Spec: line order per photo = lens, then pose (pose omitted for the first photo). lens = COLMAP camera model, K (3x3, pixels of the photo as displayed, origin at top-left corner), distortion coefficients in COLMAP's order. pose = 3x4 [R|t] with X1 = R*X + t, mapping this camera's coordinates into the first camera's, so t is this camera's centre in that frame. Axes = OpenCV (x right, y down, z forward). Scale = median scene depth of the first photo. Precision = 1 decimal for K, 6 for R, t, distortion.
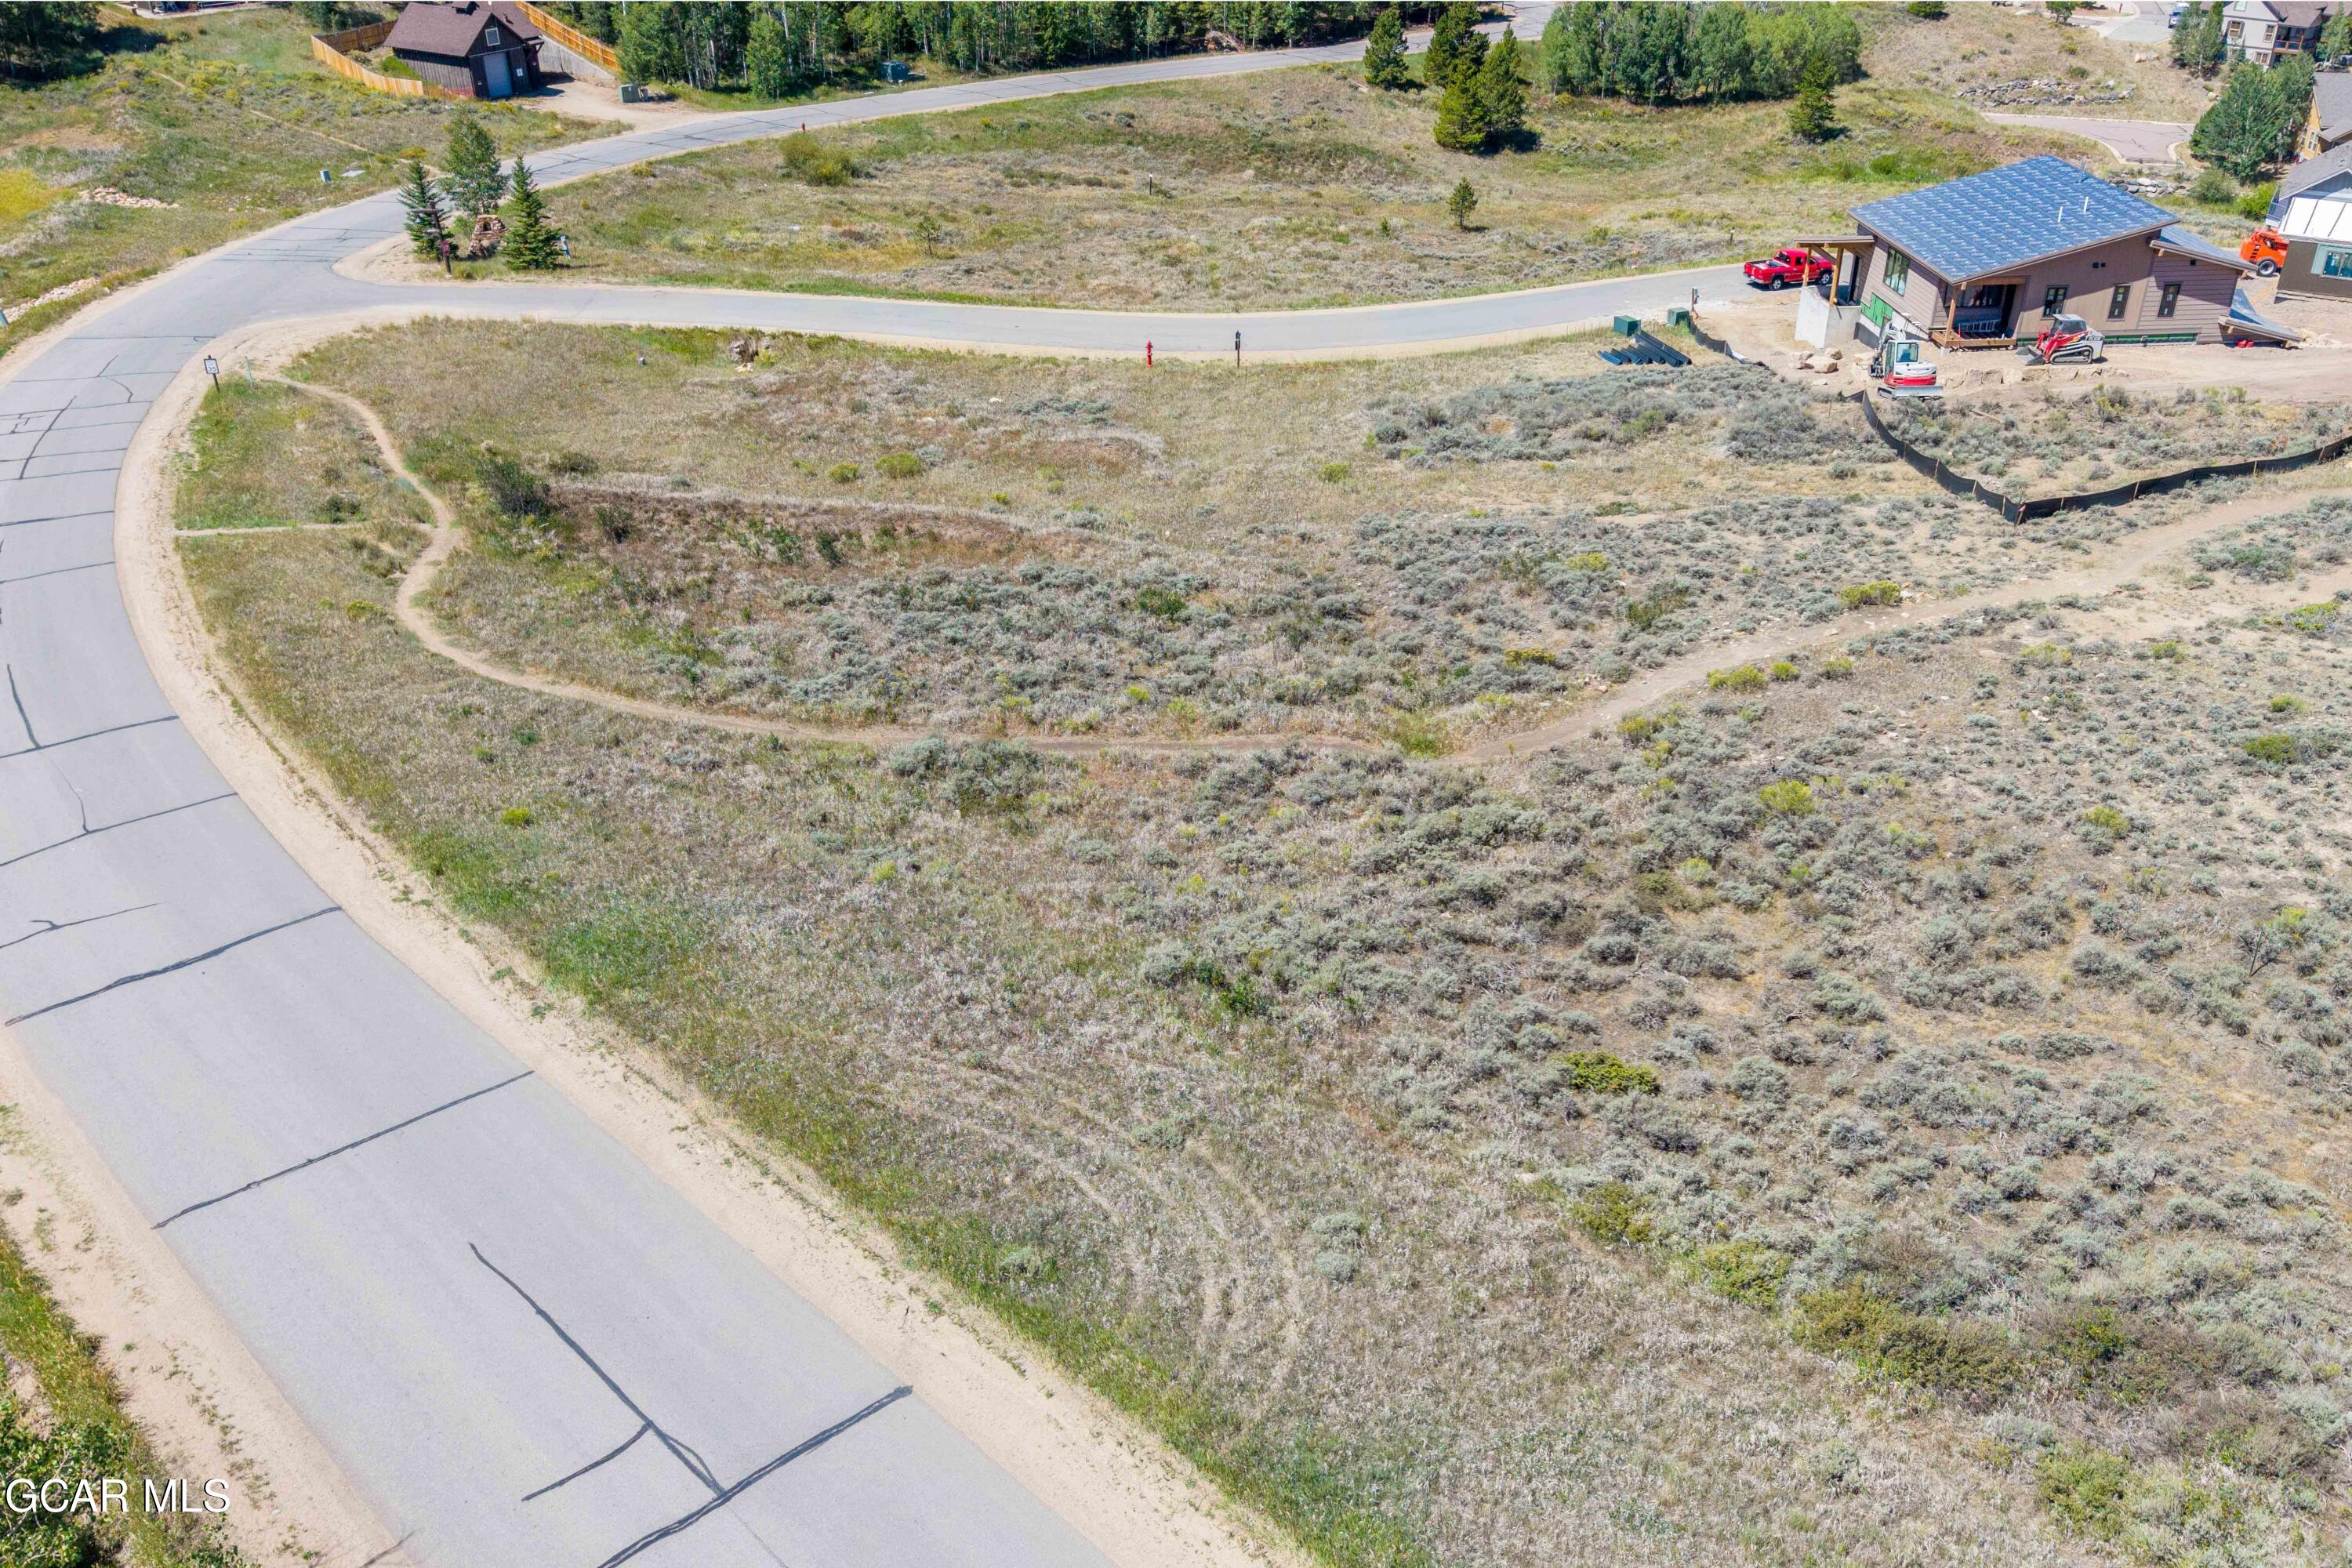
lens RADIAL K [[2028.5, 0, 1228.5], [0, 2028.5, 843.5], [0, 0, 1]] dist [0.021431, -0.021787]
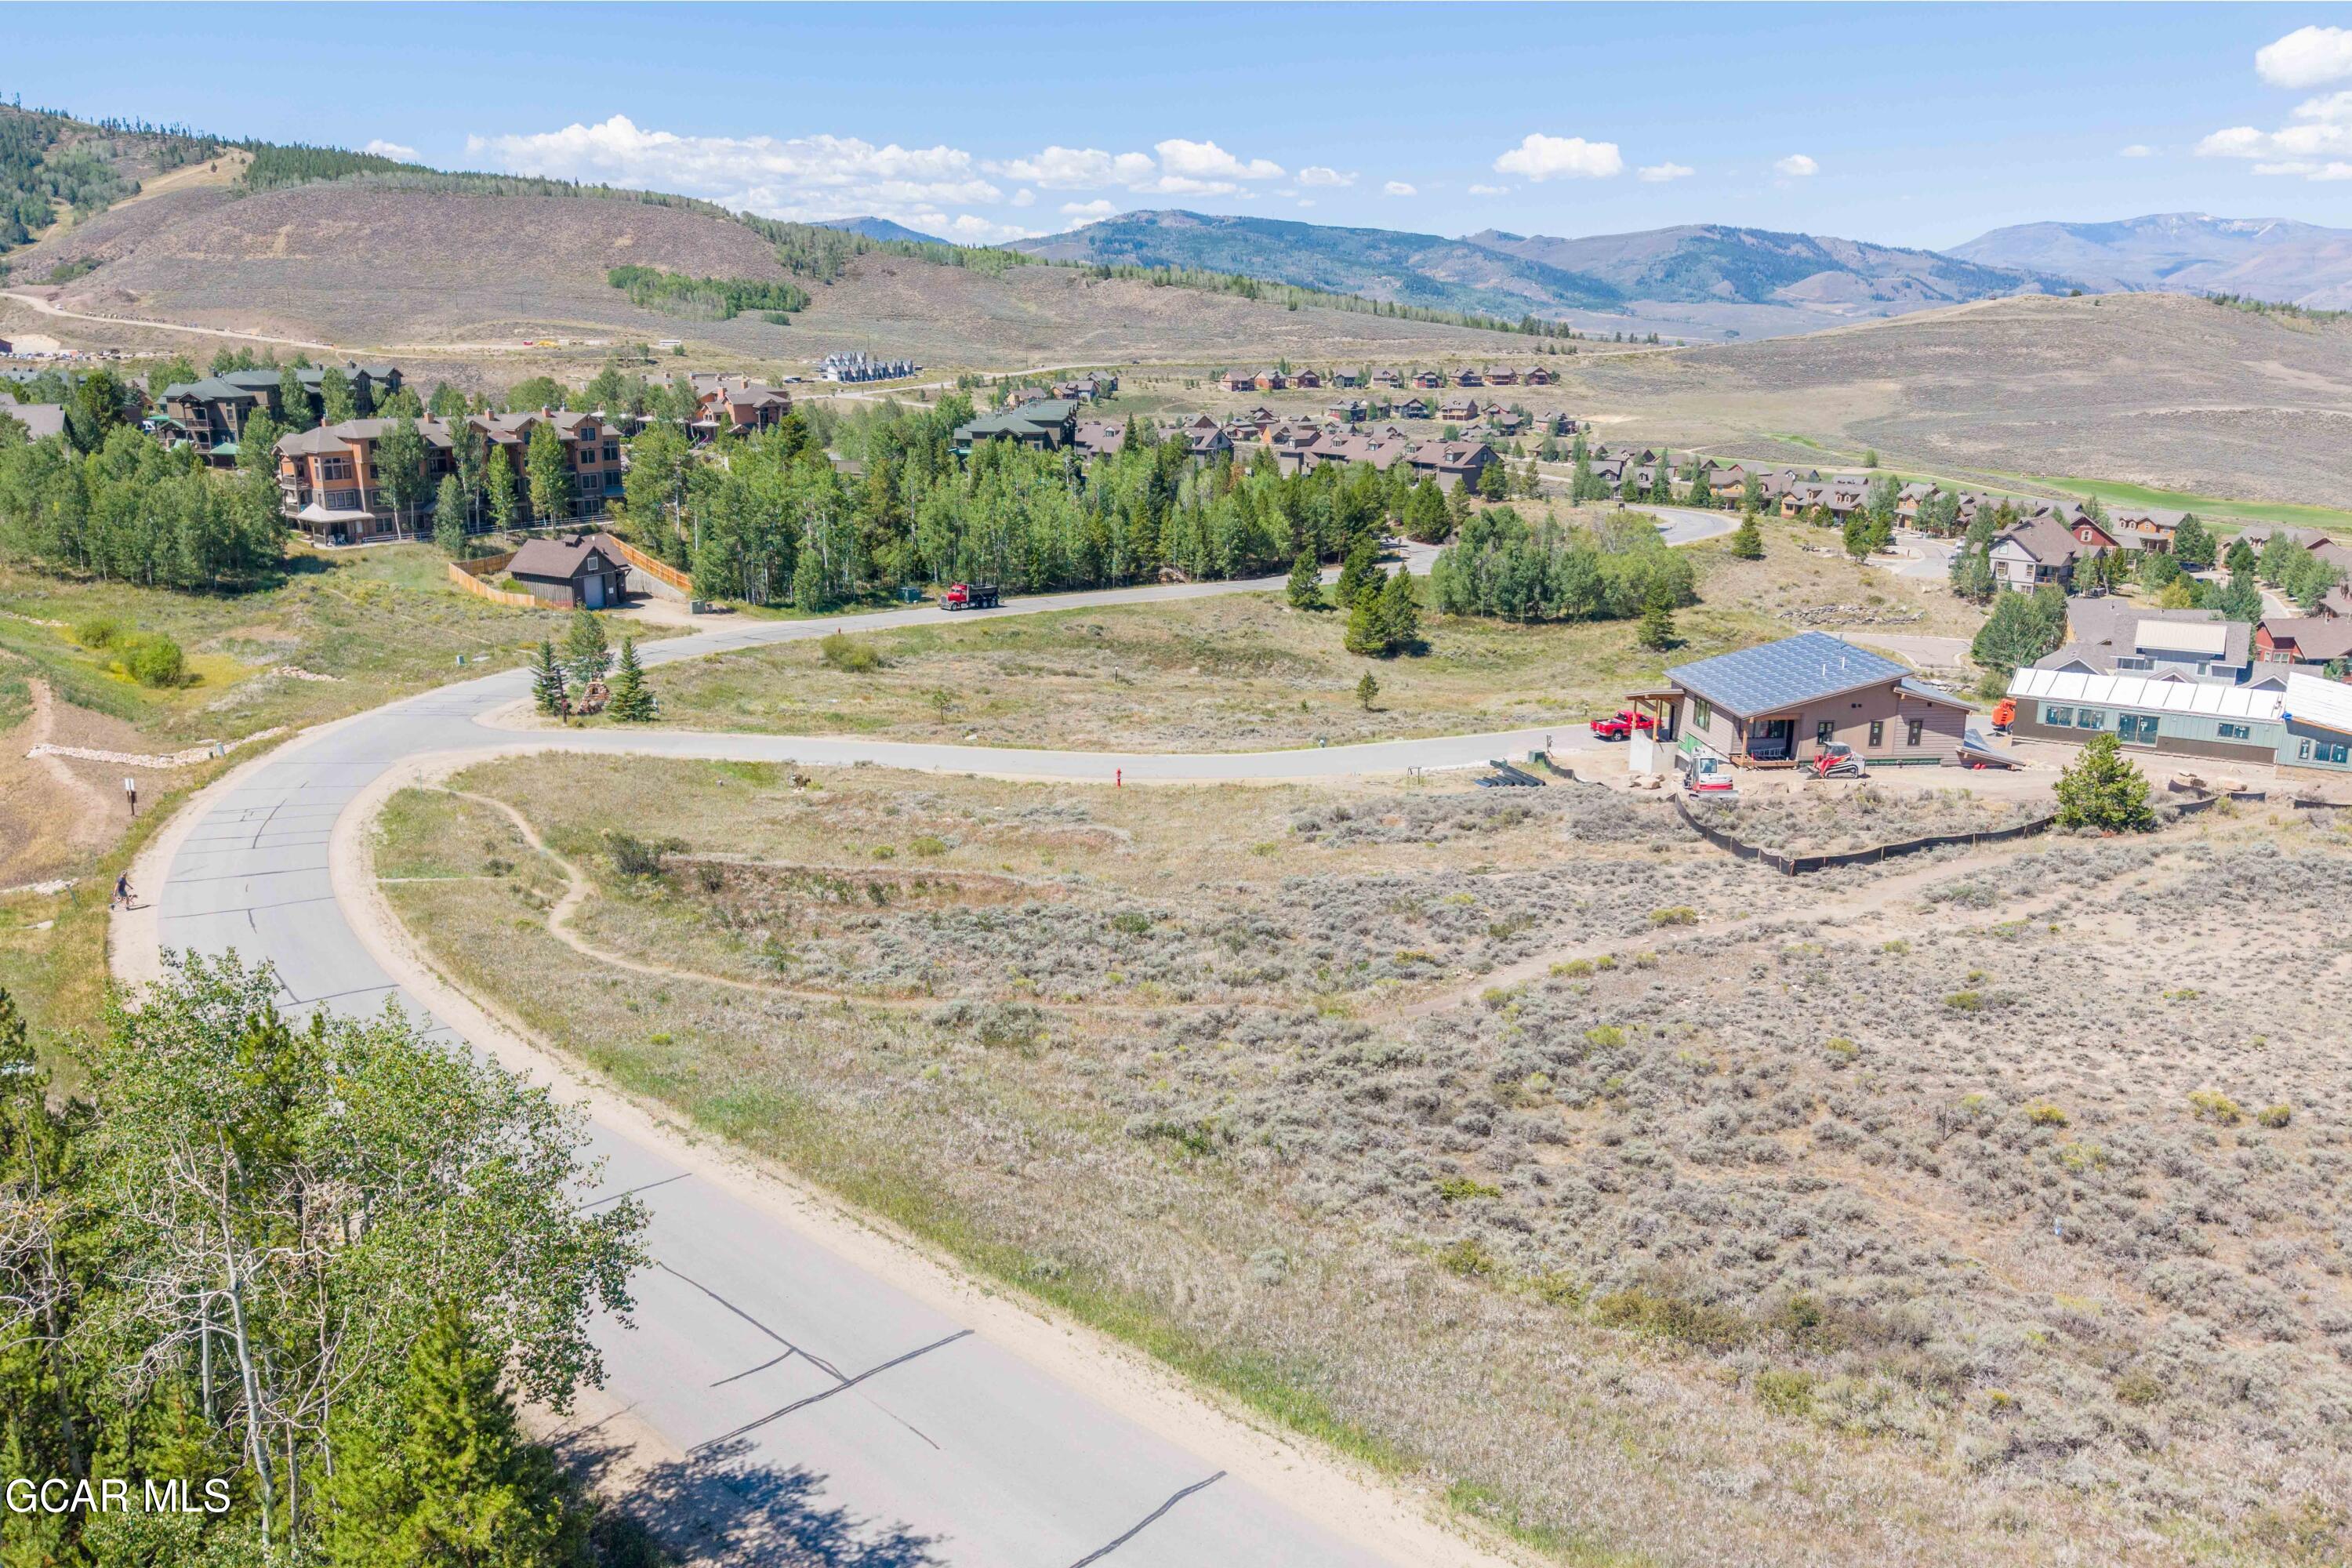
lens RADIAL K [[1849.4, 0, 1142.7], [0, 1849.4, 785.8], [0, 0, 1]] dist [0.107212, -0.282691]
pose [[0.999863, 0.004051, -0.016080, -0.006897], [-0.008247, 0.962762, -0.270226, 0.106403], [0.014386, 0.270321, 0.962663, -0.159003]]
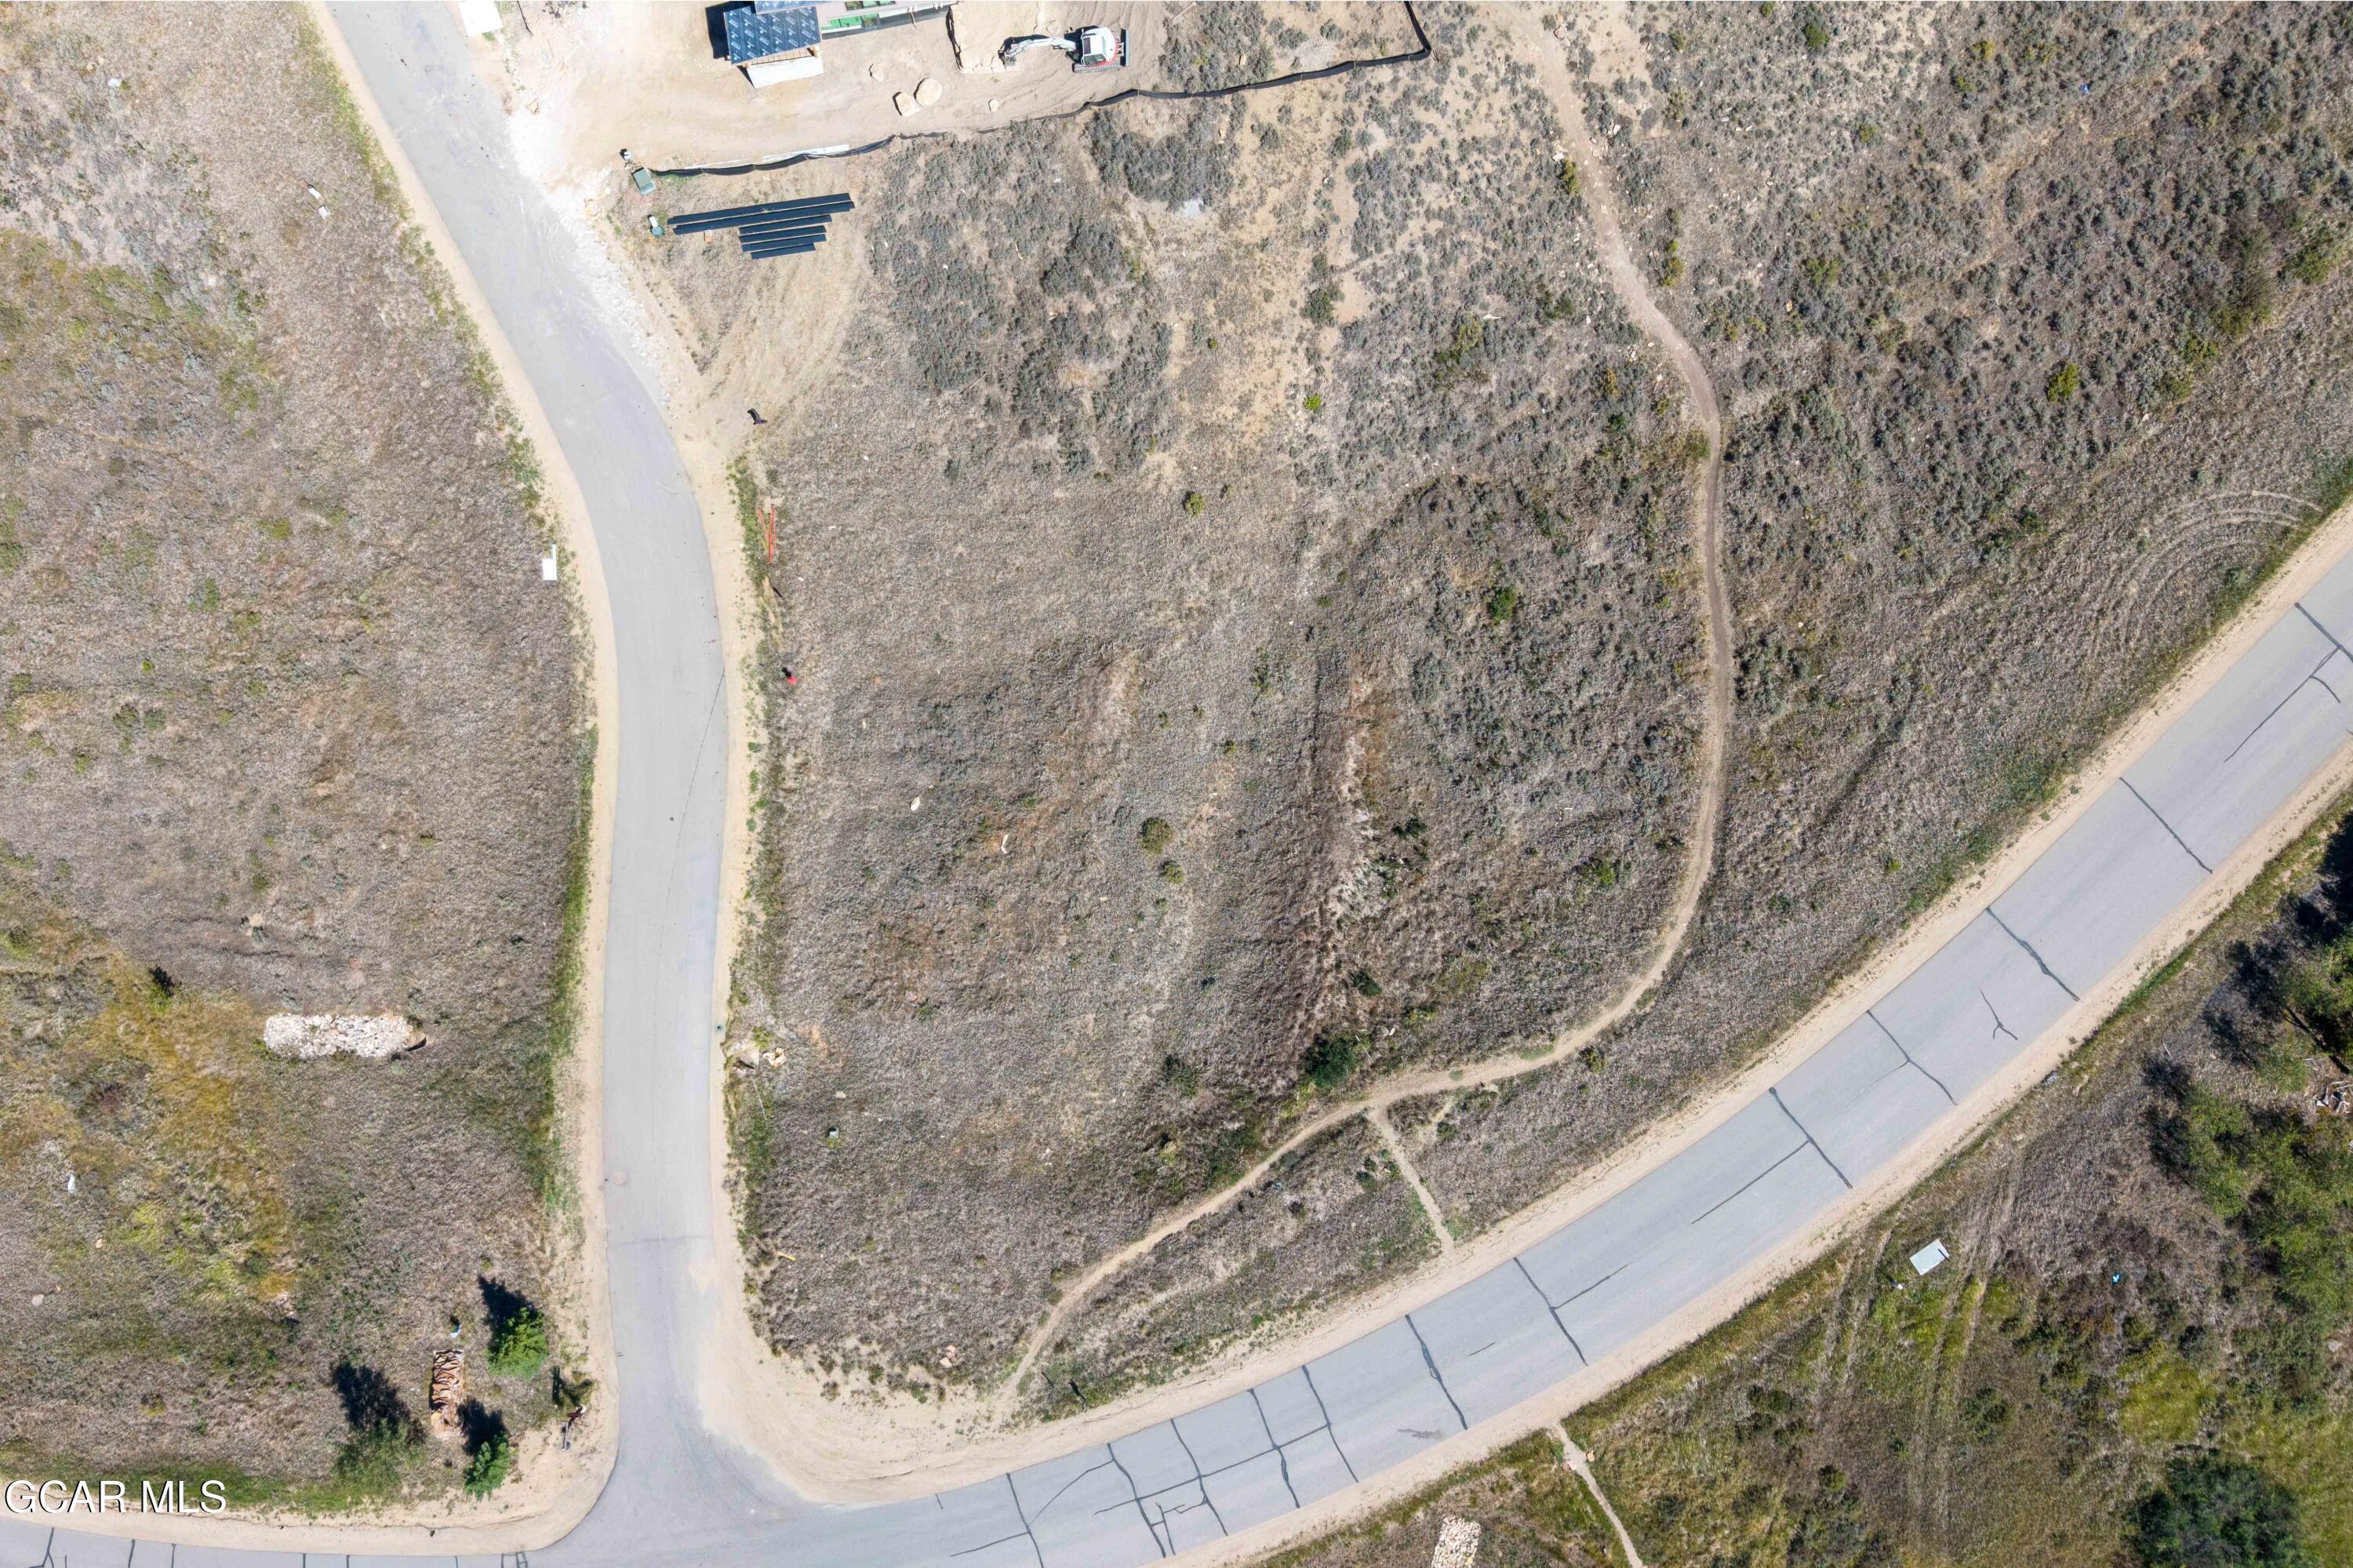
lens RADIAL K [[1852.0, 0, 1060.9], [0, 1852.0, 816.8], [0, 0, 1]] dist [0.010506, -0.004982]
pose [[-0.051971, -0.998648, 0.001179, -0.172634], [0.496162, -0.024796, 0.867876, -1.460044], [-0.866673, 0.045690, 0.496779, 0.530960]]
